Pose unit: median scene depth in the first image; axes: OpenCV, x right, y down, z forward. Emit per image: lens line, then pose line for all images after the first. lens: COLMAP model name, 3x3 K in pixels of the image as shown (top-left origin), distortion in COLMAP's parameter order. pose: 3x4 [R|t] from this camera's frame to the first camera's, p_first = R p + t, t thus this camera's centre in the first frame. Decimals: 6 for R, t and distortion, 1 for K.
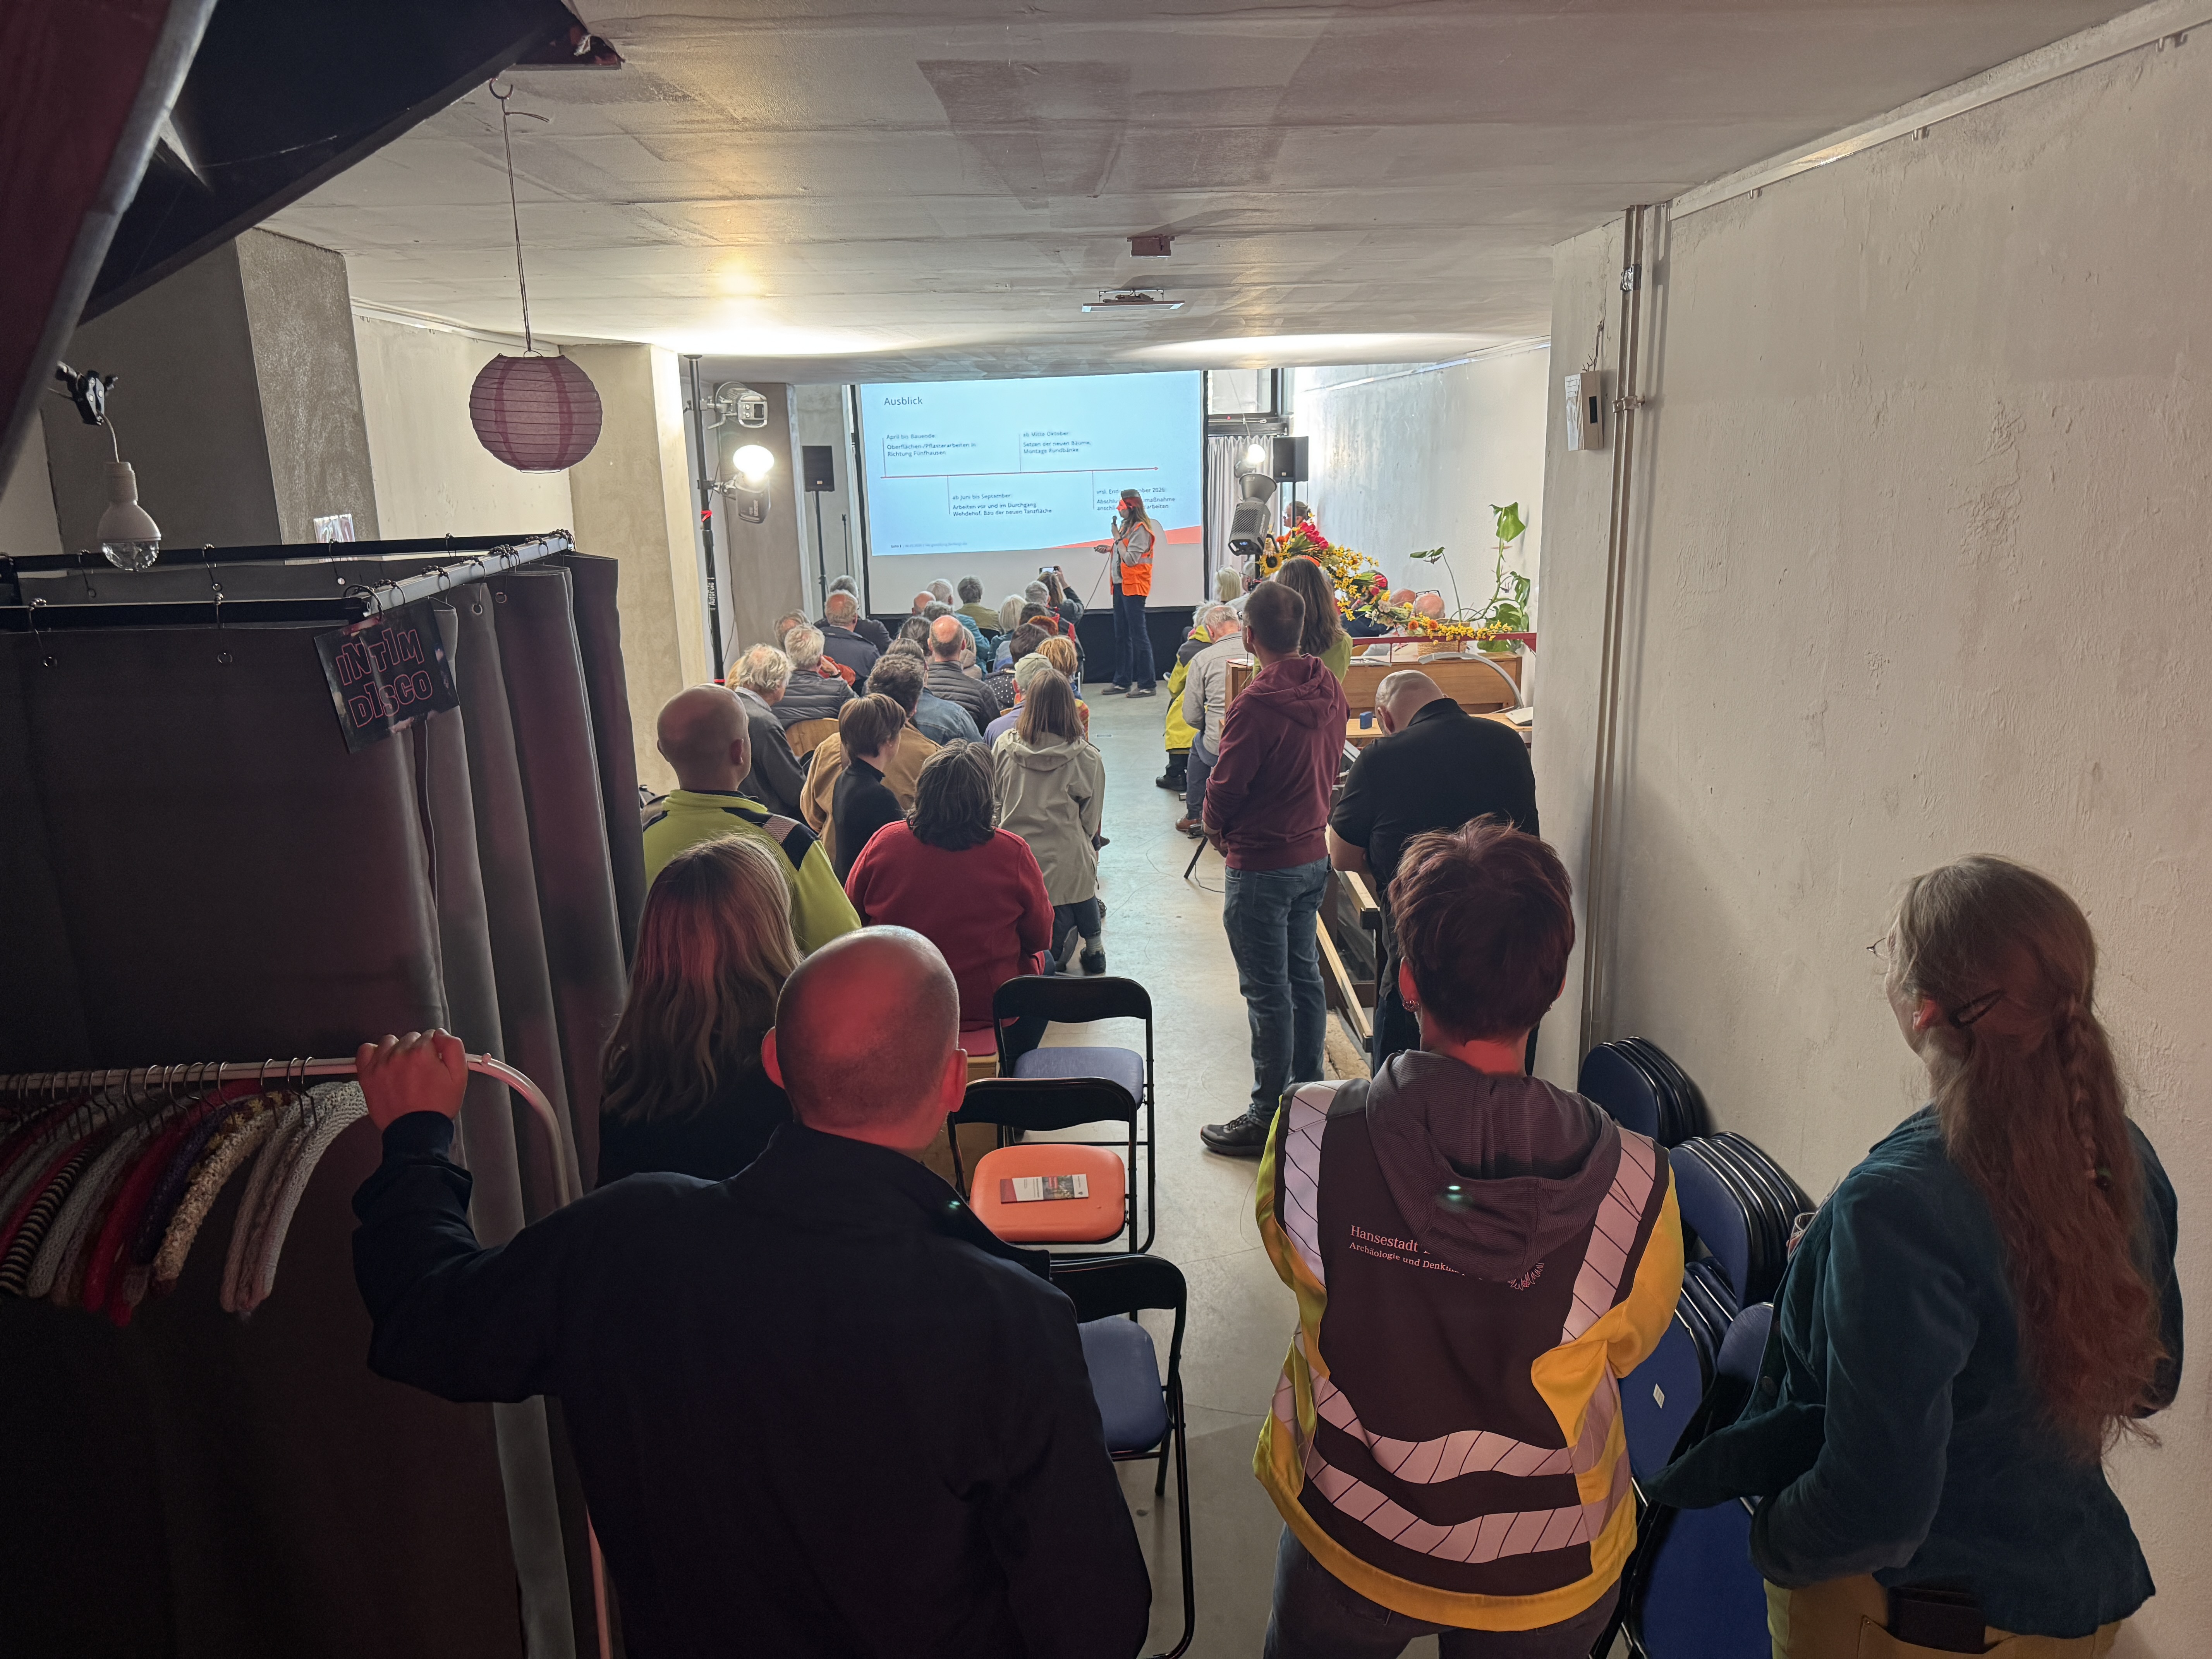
lens RADIAL K [[1557.5, 0, 1101.8], [0, 1557.5, 841.3], [0, 0, 1]] dist [0.115730, 0.001858]
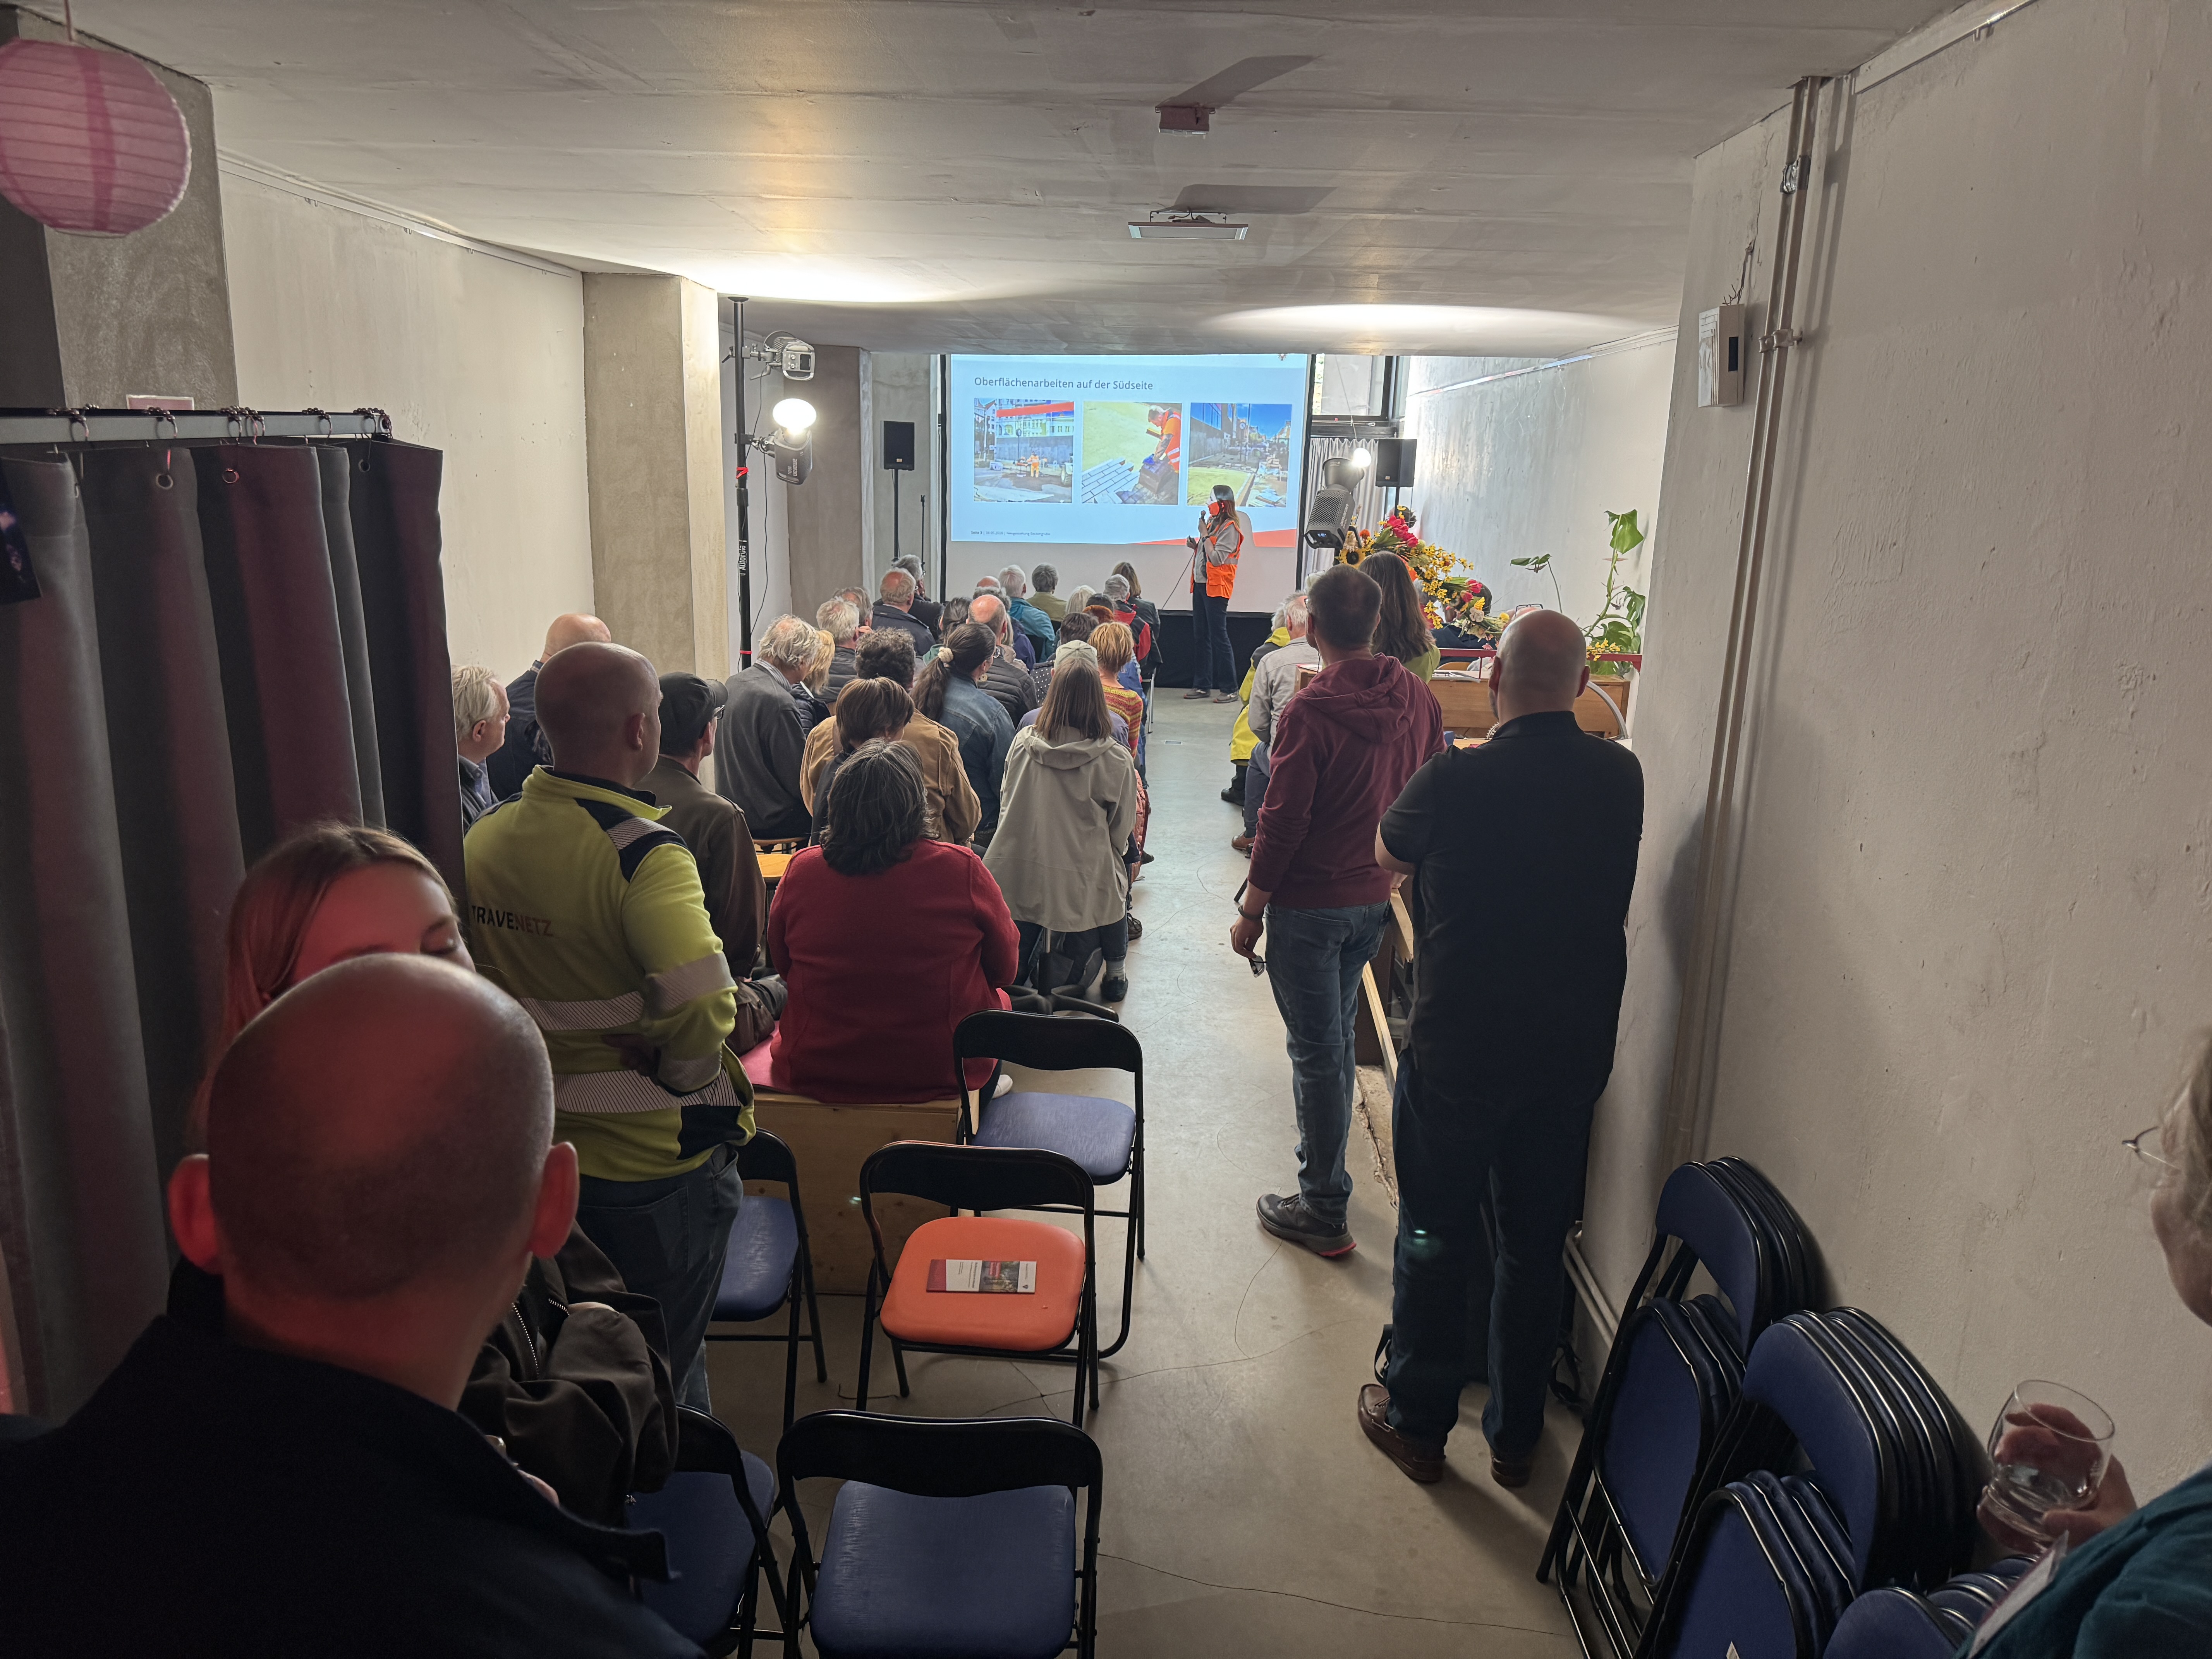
lens RADIAL K [[1555.9, 0, 1108.3], [0, 1555.9, 834.7], [0, 0, 1]] dist [0.104493, -0.045990]
pose [[0.995912, 0.070288, -0.056735, 0.030382], [-0.070851, 0.997455, -0.007967, -0.002859], [0.056031, 0.011954, 0.998357, 0.096531]]
